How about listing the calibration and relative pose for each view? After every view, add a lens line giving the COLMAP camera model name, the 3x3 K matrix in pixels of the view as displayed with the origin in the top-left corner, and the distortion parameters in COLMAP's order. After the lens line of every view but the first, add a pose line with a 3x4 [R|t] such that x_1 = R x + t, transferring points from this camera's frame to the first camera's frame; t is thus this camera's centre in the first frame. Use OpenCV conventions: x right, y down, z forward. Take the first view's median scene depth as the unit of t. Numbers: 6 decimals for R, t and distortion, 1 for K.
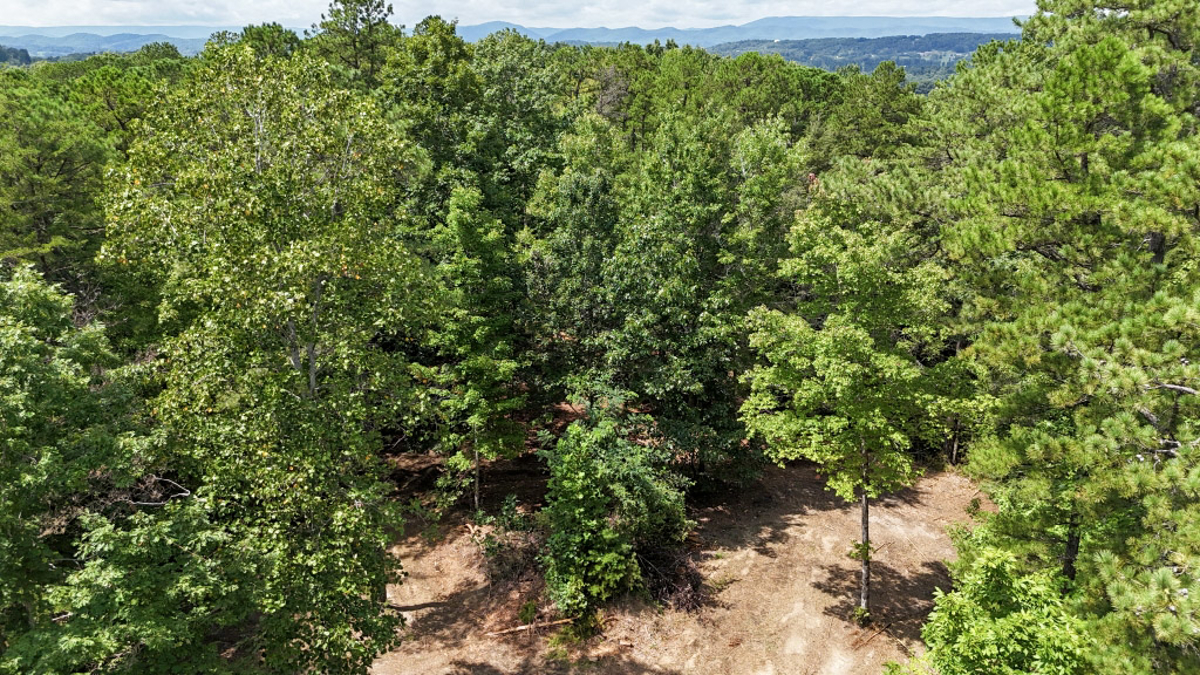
lens RADIAL K [[868.7, 0, 597.3], [0, 868.7, 338.3], [0, 0, 1]] dist [0.079140, -0.042865]
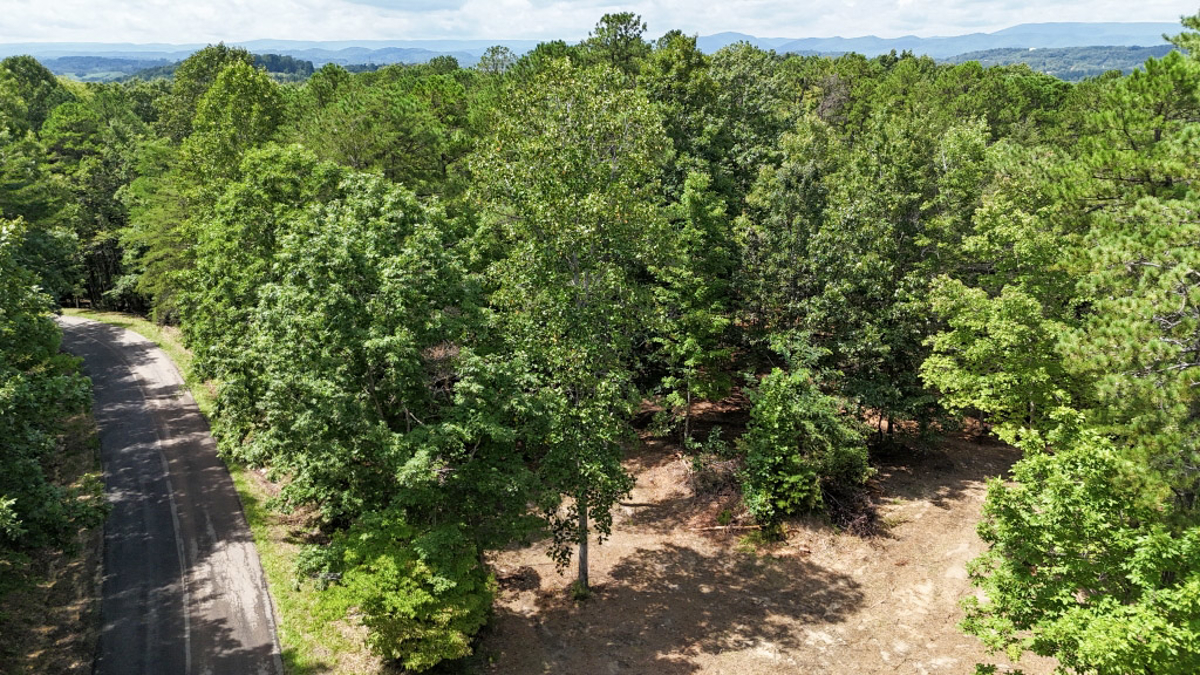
lens RADIAL K [[868.7, 0, 606.6], [0, 868.7, 329.3], [0, 0, 1]] dist [0.079140, -0.042865]
pose [[0.971983, 0.073322, -0.223322, 0.012353], [-0.077725, 0.996914, -0.010979, 0.069336], [0.221828, 0.028029, 0.974683, -0.211327]]
